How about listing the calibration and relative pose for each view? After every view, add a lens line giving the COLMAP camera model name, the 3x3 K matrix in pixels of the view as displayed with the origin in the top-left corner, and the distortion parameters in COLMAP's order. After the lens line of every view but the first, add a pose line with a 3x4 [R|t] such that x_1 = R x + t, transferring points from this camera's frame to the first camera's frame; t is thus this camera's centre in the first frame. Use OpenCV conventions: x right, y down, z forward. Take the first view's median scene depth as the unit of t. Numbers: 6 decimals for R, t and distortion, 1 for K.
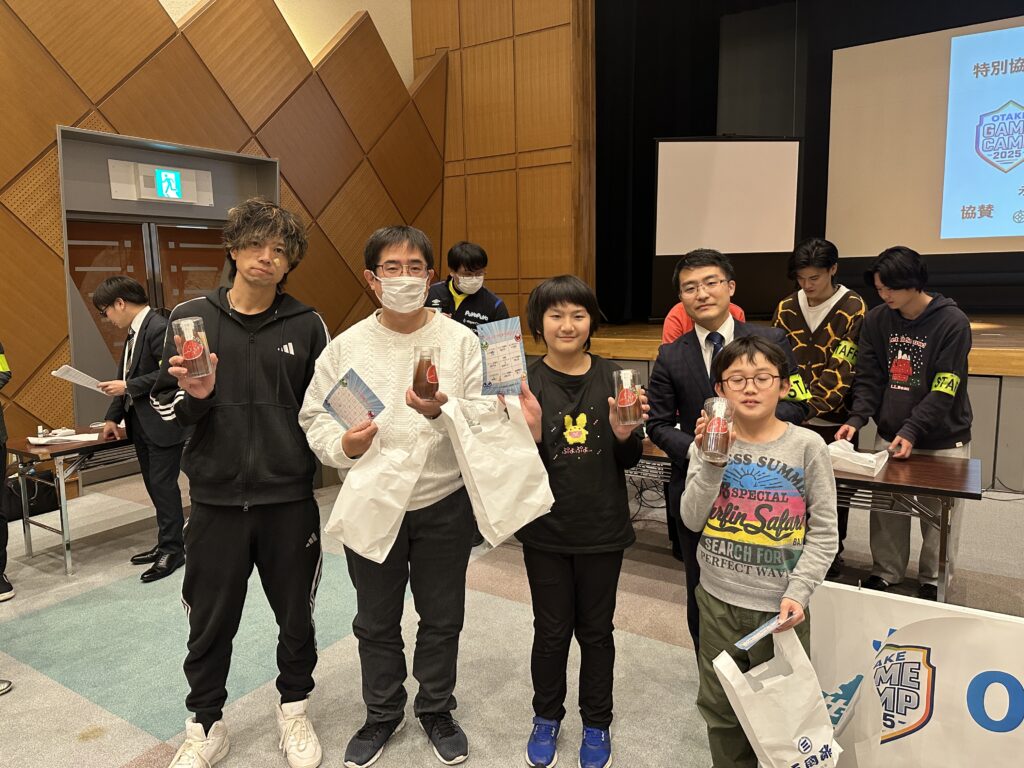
lens RADIAL K [[715.4, 0, 505.4], [0, 715.4, 382.8], [0, 0, 1]] dist [0.045135, -0.064193]
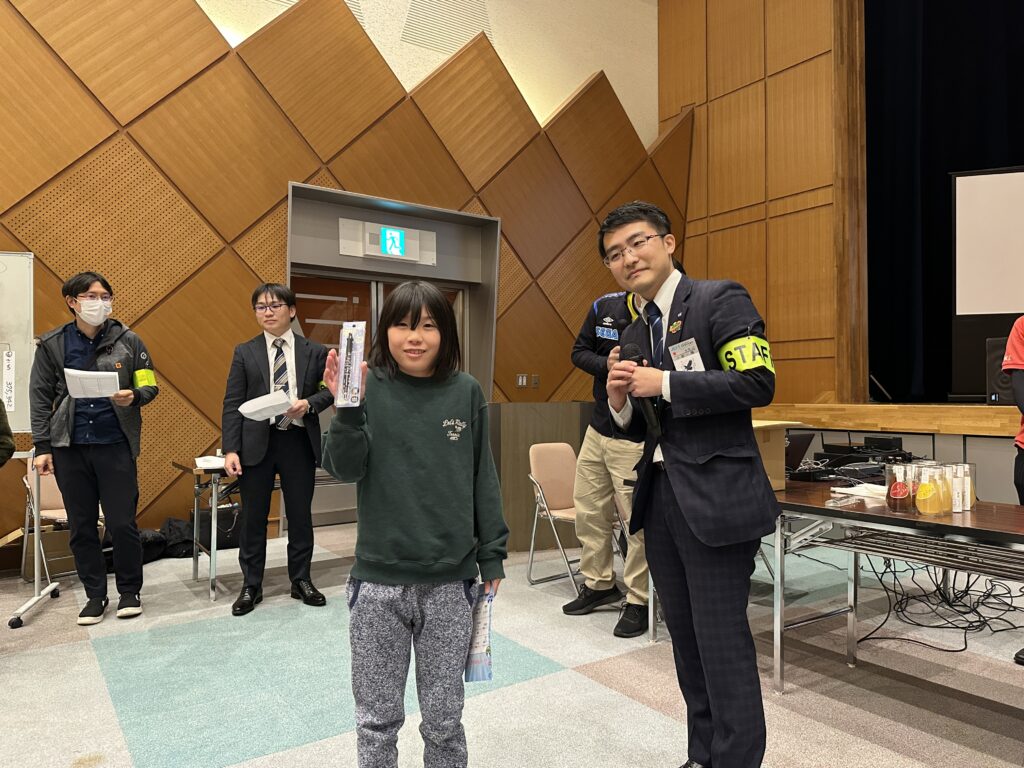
lens RADIAL K [[722.3, 0, 512.1], [0, 722.3, 385.6], [0, 0, 1]] dist [0.029298, -0.037670]
pose [[0.926091, 0.012887, -0.377079, 0.078410], [-0.070177, 0.987860, -0.138591, 0.055379], [0.370716, 0.154810, 0.915753, 0.135005]]
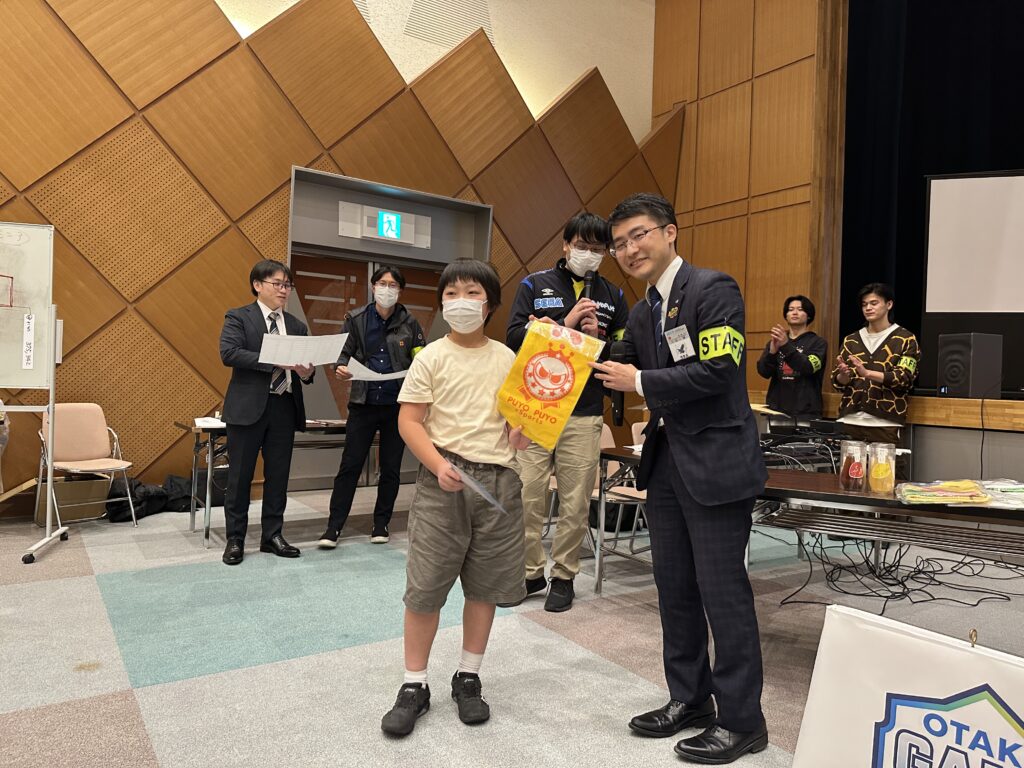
lens RADIAL K [[715.1, 0, 507.2], [0, 715.1, 377.2], [0, 0, 1]] dist [0.031129, -0.040416]
pose [[0.918830, 0.049479, -0.391539, 0.124120], [-0.106957, 0.986200, -0.126369, 0.065484], [0.379883, 0.157990, 0.911443, 0.104633]]
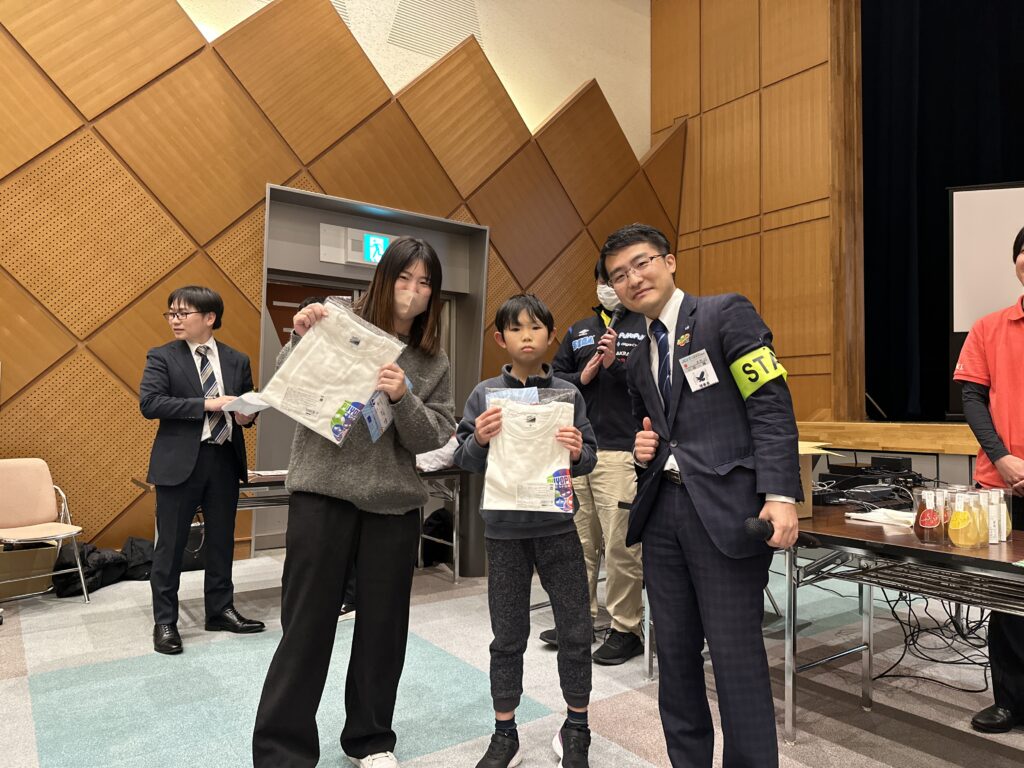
lens RADIAL K [[715.1, 0, 514.9], [0, 715.1, 388.1], [0, 0, 1]] dist [0.030303, -0.037305]
pose [[0.933226, 0.014905, -0.358982, 0.063233], [-0.076581, 0.984431, -0.158210, 0.050768], [0.351035, 0.175137, 0.919838, 0.177481]]
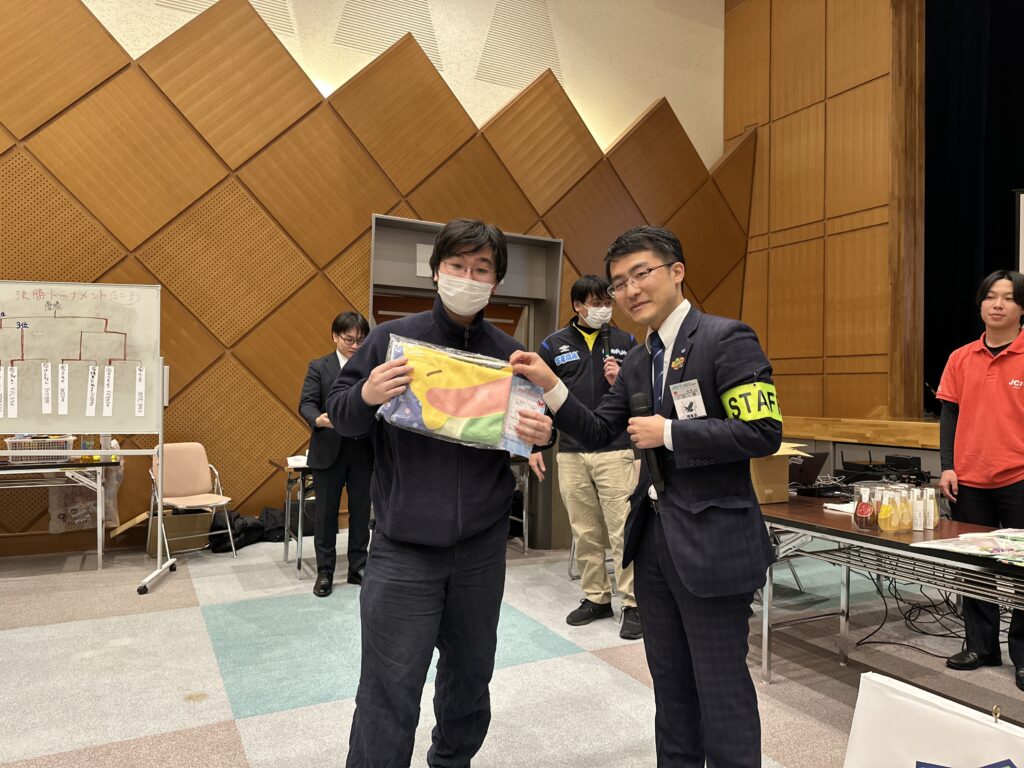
lens RADIAL K [[714.8, 0, 514.8], [0, 714.8, 383.3], [0, 0, 1]] dist [0.042752, -0.058531]
pose [[0.874382, 0.026798, -0.484498, 0.143901], [-0.101071, 0.986632, -0.127833, 0.044732], [0.474596, 0.160744, 0.865402, 0.083222]]
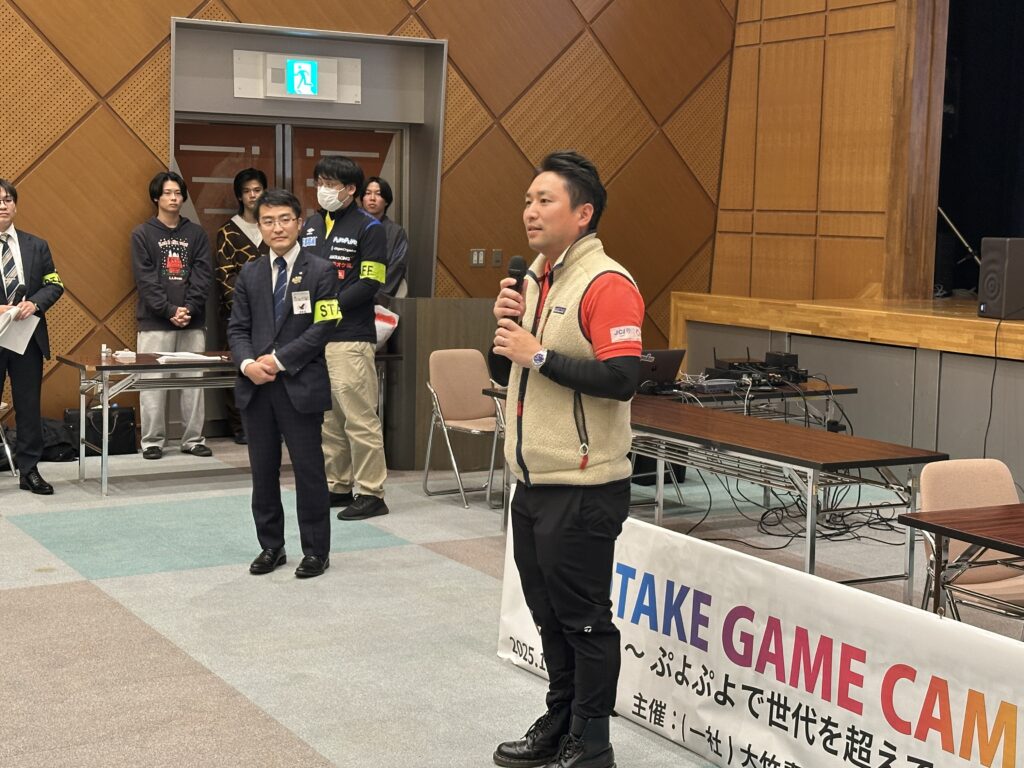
lens RADIAL K [[1615.6, 0, 510.2], [0, 1615.6, 377.0], [0, 0, 1]] dist [0.173443, -0.209716]
pose [[0.889902, 0.085556, -0.448057, 0.530722], [-0.101251, 0.994798, -0.011144, 0.047809], [0.444773, 0.055284, 0.893935, -0.455904]]
